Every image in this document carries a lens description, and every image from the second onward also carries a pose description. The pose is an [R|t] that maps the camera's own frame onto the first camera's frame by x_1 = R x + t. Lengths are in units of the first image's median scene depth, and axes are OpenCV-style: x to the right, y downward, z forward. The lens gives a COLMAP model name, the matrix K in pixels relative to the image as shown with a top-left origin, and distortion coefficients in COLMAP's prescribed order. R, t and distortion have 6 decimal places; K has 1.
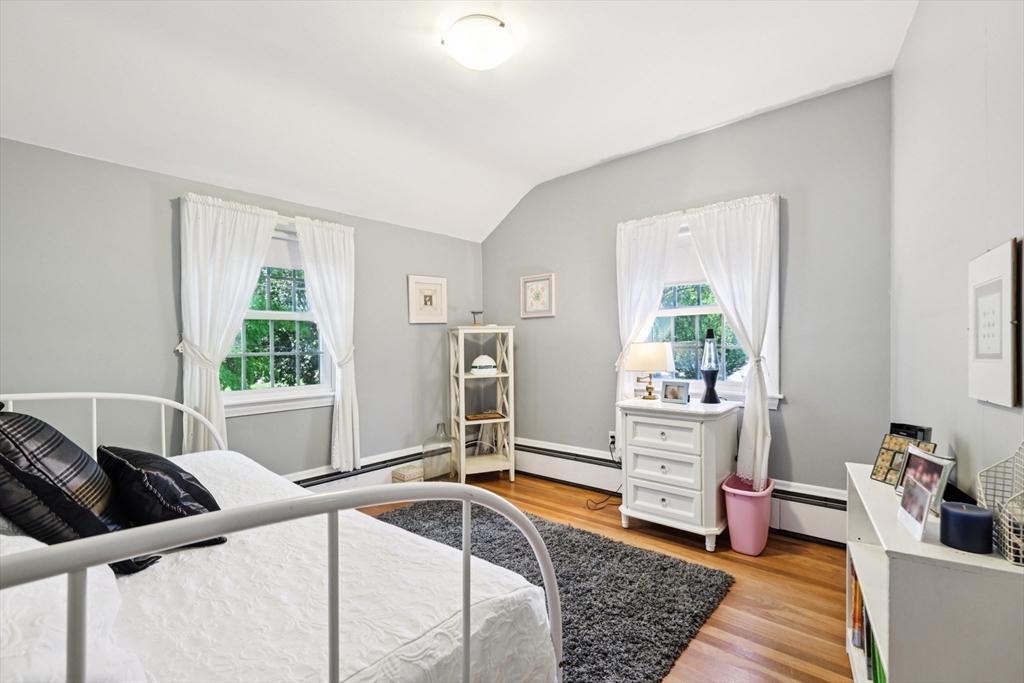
lens RADIAL K [[473.3, 0, 512.0], [0, 473.3, 341.5], [0, 0, 1]] dist [0.000388, 0.000006]
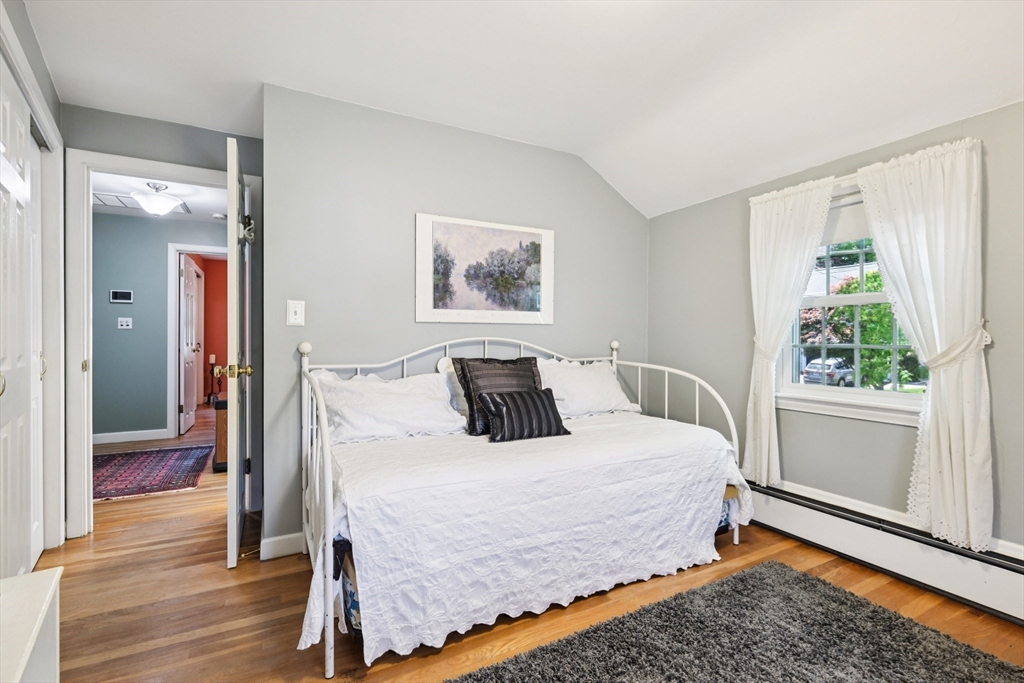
lens RADIAL K [[454.5, 0, 512.0], [0, 454.5, 341.5], [0, 0, 1]] dist [0.000309, 0.000051]
pose [[-0.357045, 0.009090, -0.934043, 0.451384], [-0.001192, 0.999947, 0.010187, 0.009601], [0.934086, 0.004751, -0.357015, 0.756735]]
